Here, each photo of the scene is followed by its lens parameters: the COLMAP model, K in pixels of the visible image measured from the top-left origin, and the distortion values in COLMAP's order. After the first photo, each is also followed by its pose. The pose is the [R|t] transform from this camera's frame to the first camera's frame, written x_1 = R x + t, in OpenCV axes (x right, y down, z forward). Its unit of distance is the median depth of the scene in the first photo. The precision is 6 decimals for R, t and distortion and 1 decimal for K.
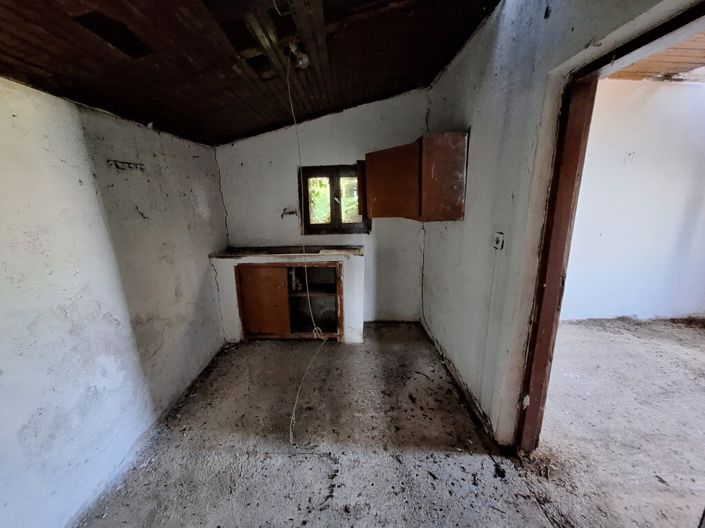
lens RADIAL K [[278.5, 0, 353.1], [0, 278.5, 265.2], [0, 0, 1]] dist [-0.001424, 0.000111]
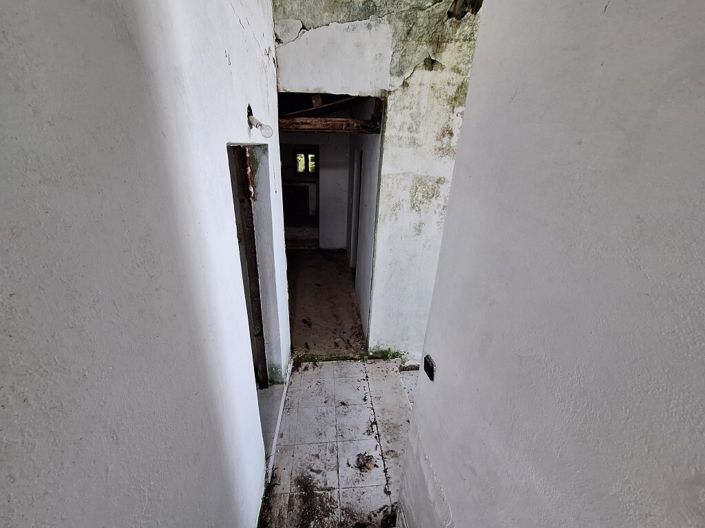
lens RADIAL K [[278.5, 0, 353.1], [0, 278.5, 265.2], [0, 0, 1]] dist [-0.001424, 0.000111]
pose [[0.994870, 0.026209, 0.097708, 0.173361], [-0.042008, 0.985676, 0.163335, 0.328864], [-0.092028, -0.166601, 0.981720, -2.178084]]
